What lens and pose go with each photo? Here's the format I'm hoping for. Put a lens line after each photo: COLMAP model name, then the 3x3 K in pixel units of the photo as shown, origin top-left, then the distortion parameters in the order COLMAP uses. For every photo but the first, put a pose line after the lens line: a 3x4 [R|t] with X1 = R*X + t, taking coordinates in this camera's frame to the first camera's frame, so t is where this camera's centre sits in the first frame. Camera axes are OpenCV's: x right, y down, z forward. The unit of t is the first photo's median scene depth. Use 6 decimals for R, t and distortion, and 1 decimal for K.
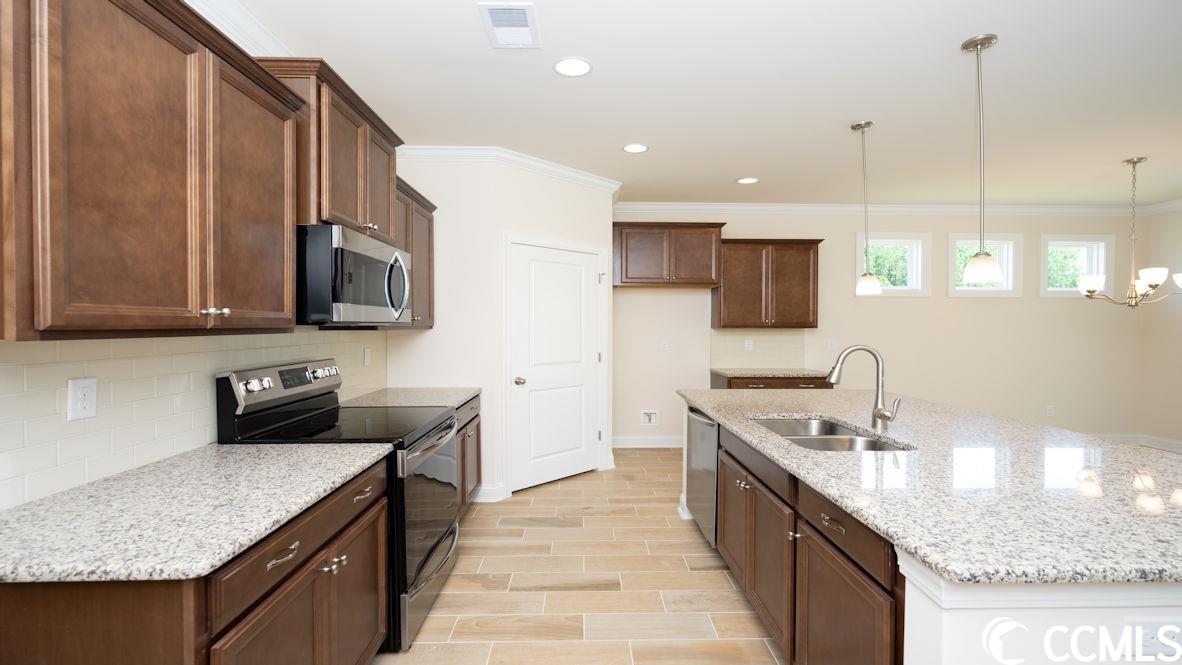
lens RADIAL K [[539.9, 0, 595.6], [0, 539.9, 333.5], [0, 0, 1]] dist [-0.001330, 0.000302]
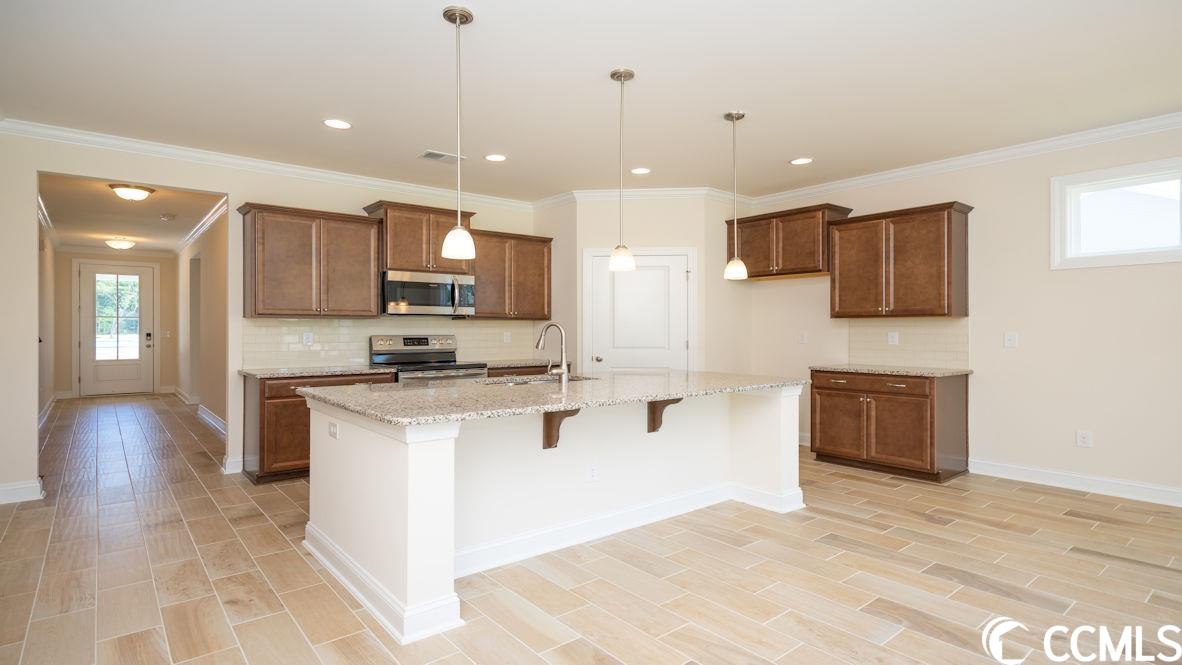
lens RADIAL K [[595.5, 0, 594.0], [0, 595.5, 326.3], [0, 0, 1]] dist [0.002792, 0.000667]
pose [[0.610967, 0.000021, -0.791656, 0.803276], [-0.011575, 0.999893, -0.008906, 0.019089], [0.791572, 0.014605, 0.610902, 0.059331]]
